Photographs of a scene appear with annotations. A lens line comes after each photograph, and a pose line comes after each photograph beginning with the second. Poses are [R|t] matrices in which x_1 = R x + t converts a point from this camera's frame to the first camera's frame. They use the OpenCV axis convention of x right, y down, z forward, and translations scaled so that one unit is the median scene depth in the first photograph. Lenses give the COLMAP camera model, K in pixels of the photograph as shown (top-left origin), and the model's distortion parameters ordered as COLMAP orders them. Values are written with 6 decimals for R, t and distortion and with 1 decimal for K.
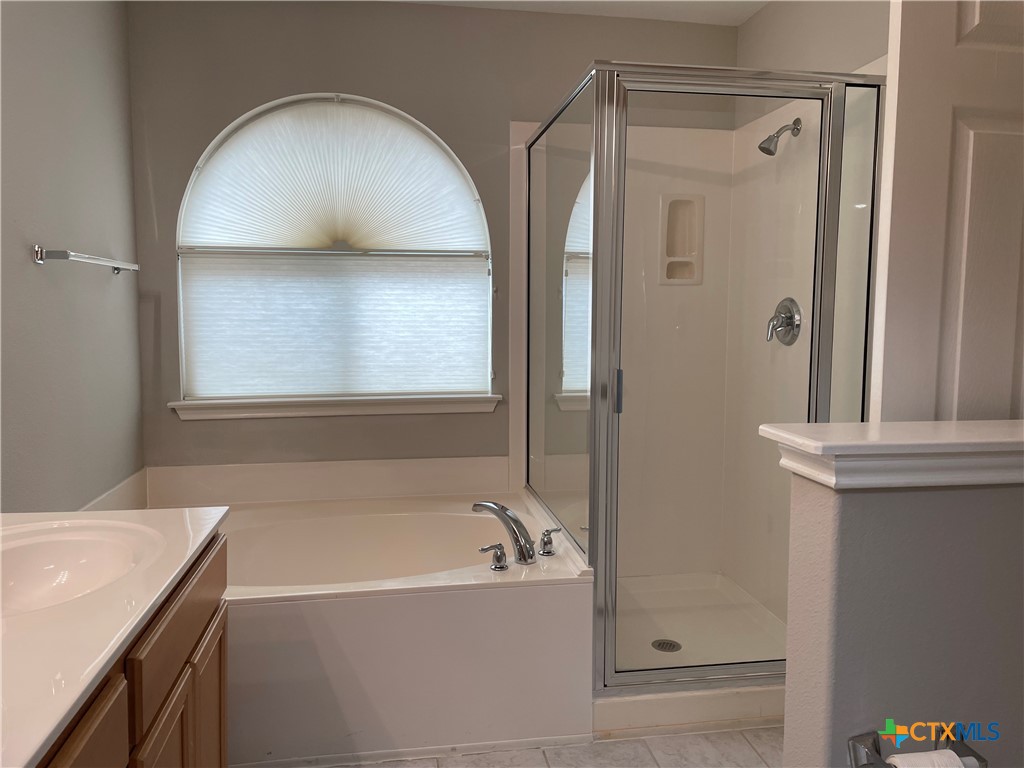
lens RADIAL K [[770.3, 0, 509.3], [0, 770.3, 380.2], [0, 0, 1]] dist [0.097953, -0.121806]
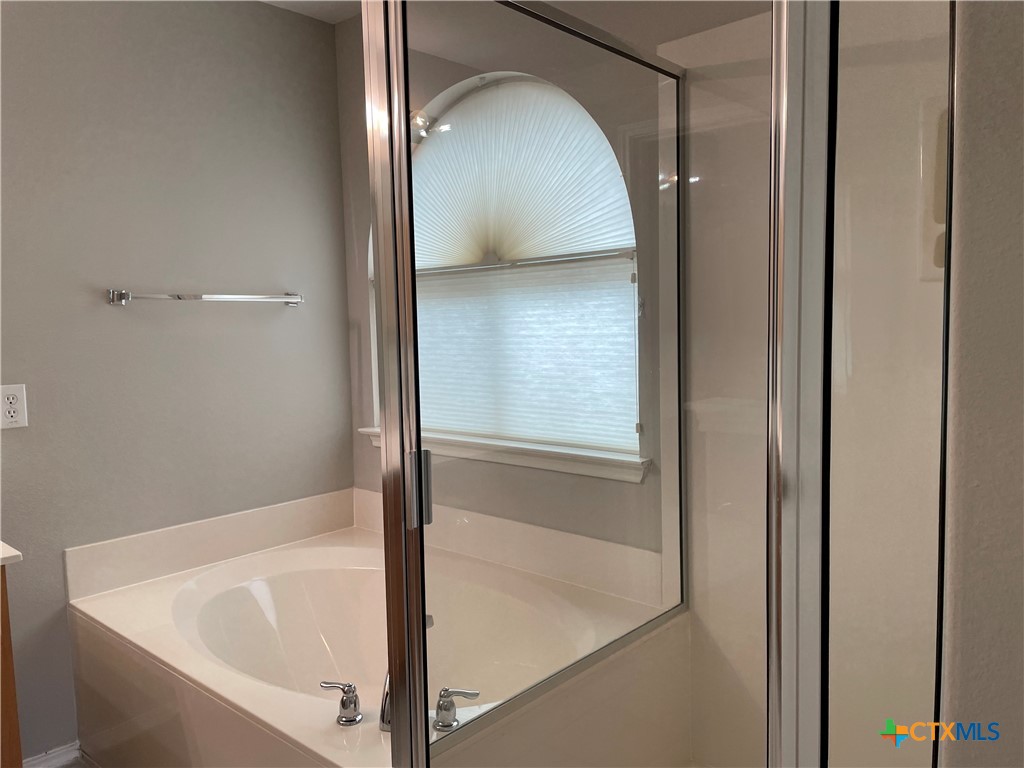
lens RADIAL K [[770.3, 0, 509.0], [0, 770.3, 387.5], [0, 0, 1]] dist [0.097953, -0.121806]
pose [[0.603543, 0.050349, -0.795740, 0.454425], [-0.041240, 0.998640, 0.031908, -0.061211], [0.796264, 0.013558, 0.604798, 0.503971]]
